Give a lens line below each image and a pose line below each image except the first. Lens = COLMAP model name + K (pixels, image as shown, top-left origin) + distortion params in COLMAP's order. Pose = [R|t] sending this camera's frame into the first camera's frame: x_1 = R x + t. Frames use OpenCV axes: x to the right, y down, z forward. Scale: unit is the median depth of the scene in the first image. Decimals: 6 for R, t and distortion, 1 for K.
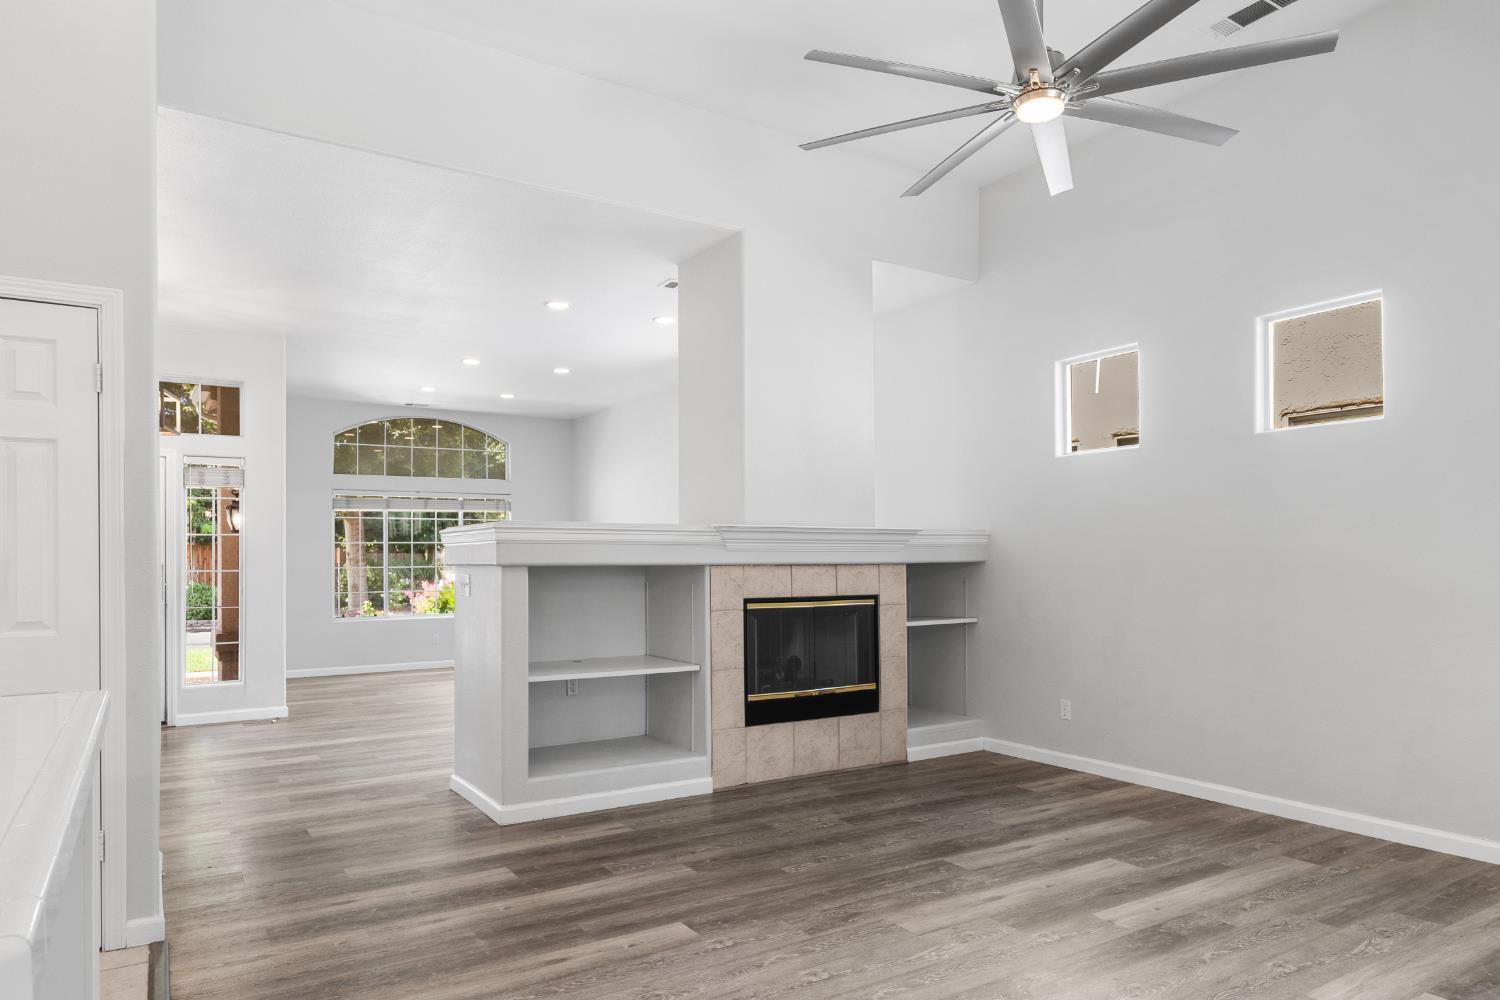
lens RADIAL K [[952.0, 0, 749.9], [0, 952.0, 556.1], [0, 0, 1]] dist [-0.005496, 0.000456]
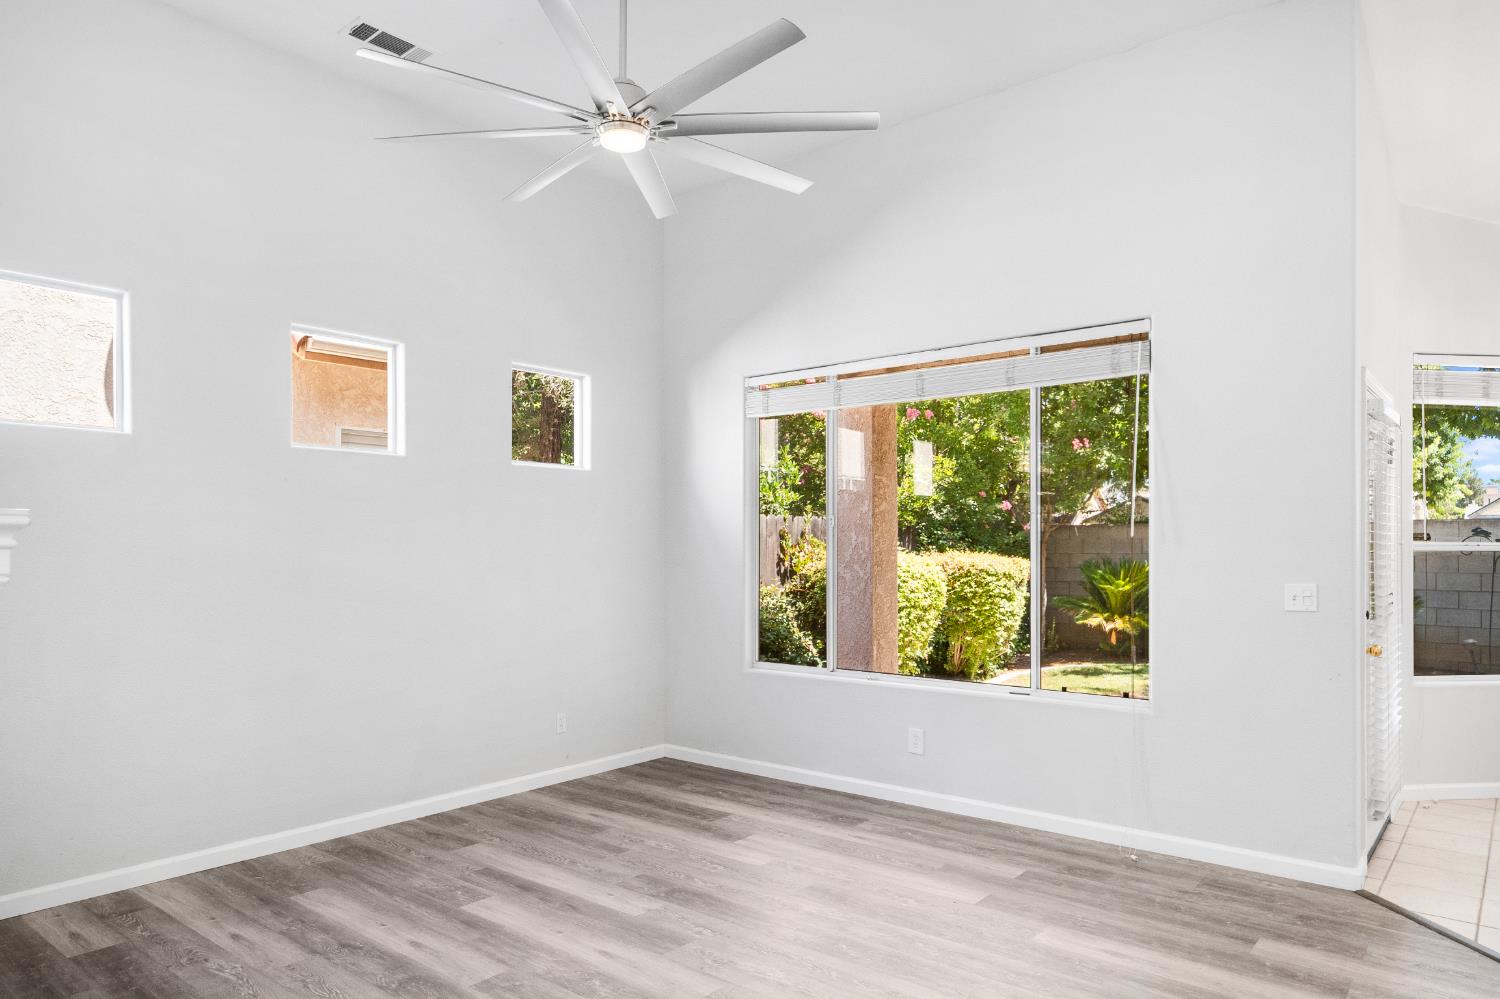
lens RADIAL K [[938.9, 0, 747.1], [0, 938.9, 530.9], [0, 0, 1]] dist [-0.002748, 0.001238]
pose [[-0.307122, 0.022849, 0.951396, -0.457522], [0.000127, 0.999713, -0.023969, -0.022997], [-0.951670, -0.007240, -0.307036, 0.785625]]
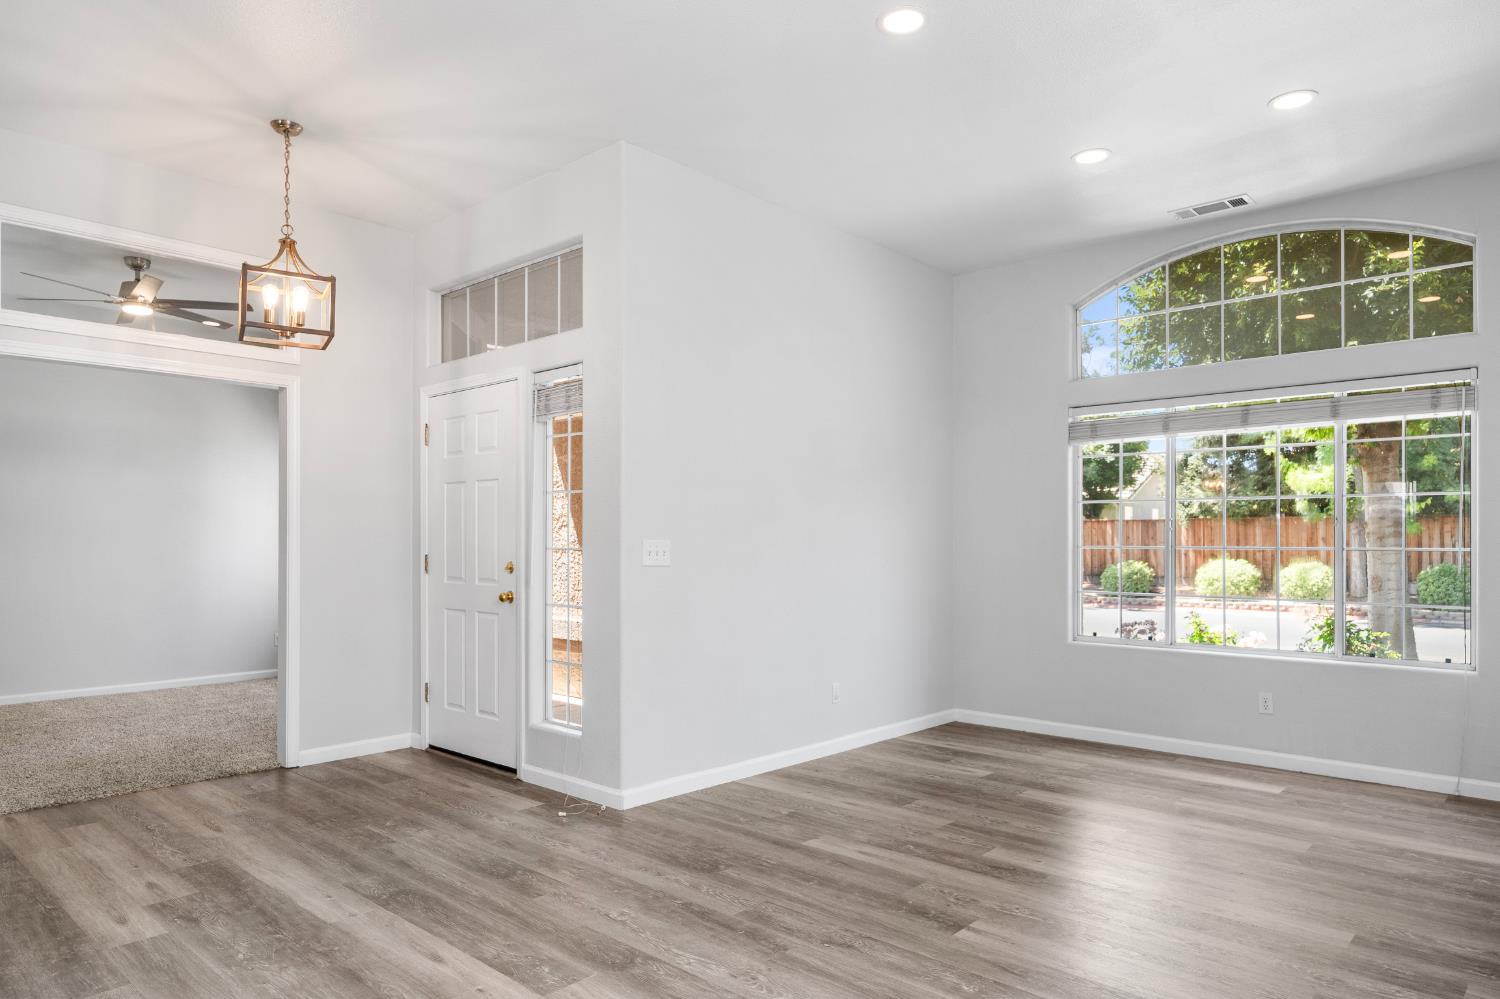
lens RADIAL K [[938.9, 0, 747.1], [0, 938.9, 530.9], [0, 0, 1]] dist [-0.002748, 0.001238]
pose [[0.258169, -0.004263, -0.966090, 0.105197], [0.004060, 0.999986, -0.003327, 0.008732], [0.966091, -0.003064, 0.258182, 1.409031]]
